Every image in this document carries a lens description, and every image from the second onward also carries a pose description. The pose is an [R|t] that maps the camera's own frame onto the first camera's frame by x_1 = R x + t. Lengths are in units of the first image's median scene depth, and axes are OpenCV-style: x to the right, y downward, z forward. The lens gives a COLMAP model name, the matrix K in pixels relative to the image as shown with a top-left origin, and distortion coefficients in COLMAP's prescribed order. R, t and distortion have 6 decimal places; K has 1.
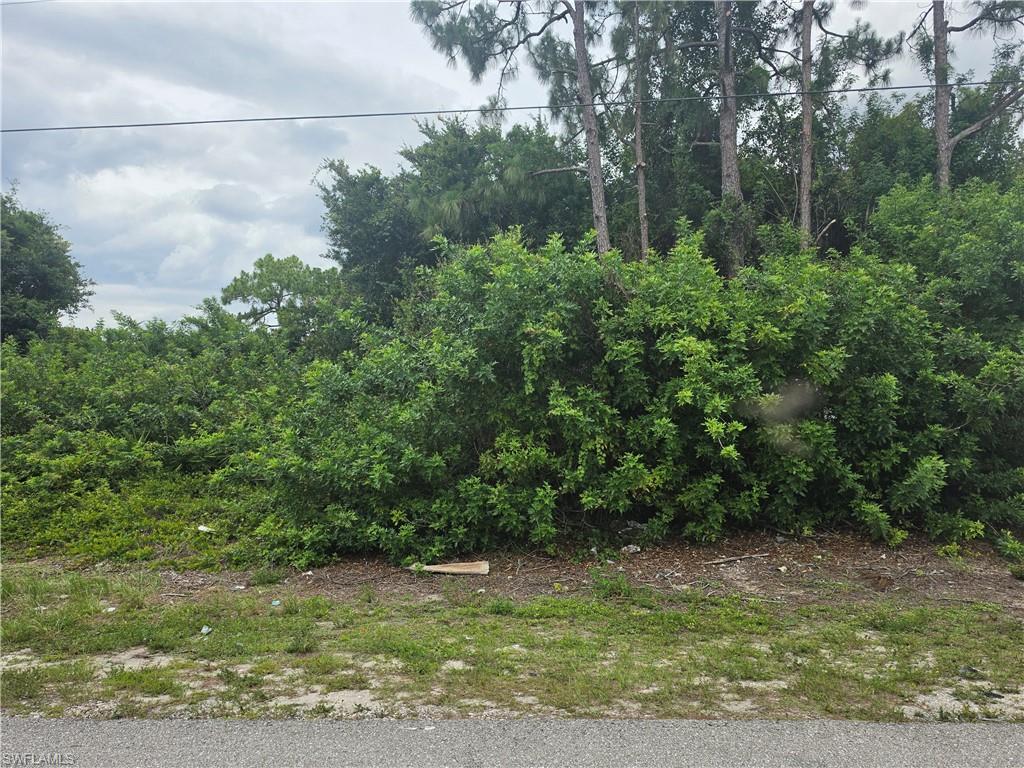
lens RADIAL K [[679.7, 0, 513.4], [0, 679.7, 391.9], [0, 0, 1]] dist [0.007673, -0.011786]
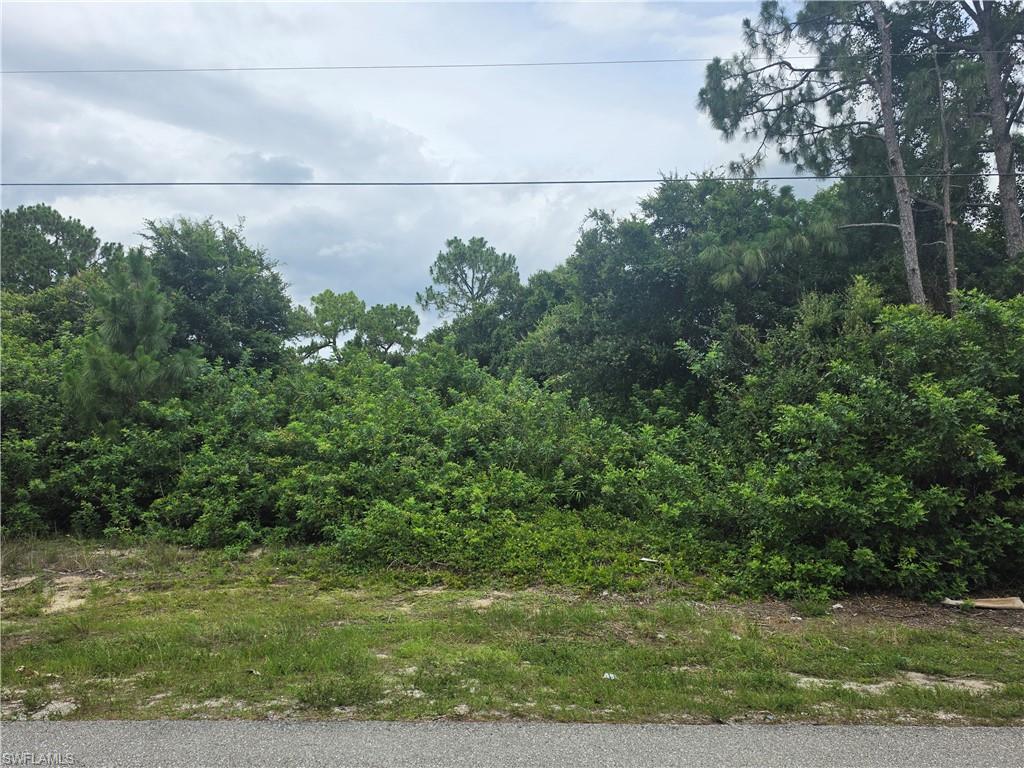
lens RADIAL K [[679.7, 0, 507.7], [0, 679.7, 400.9], [0, 0, 1]] dist [0.007673, -0.011786]
pose [[0.999807, 0.016945, -0.009991, -0.509702], [-0.017331, 0.999052, -0.039926, -0.001317], [0.009305, 0.040091, 0.999153, -0.052219]]
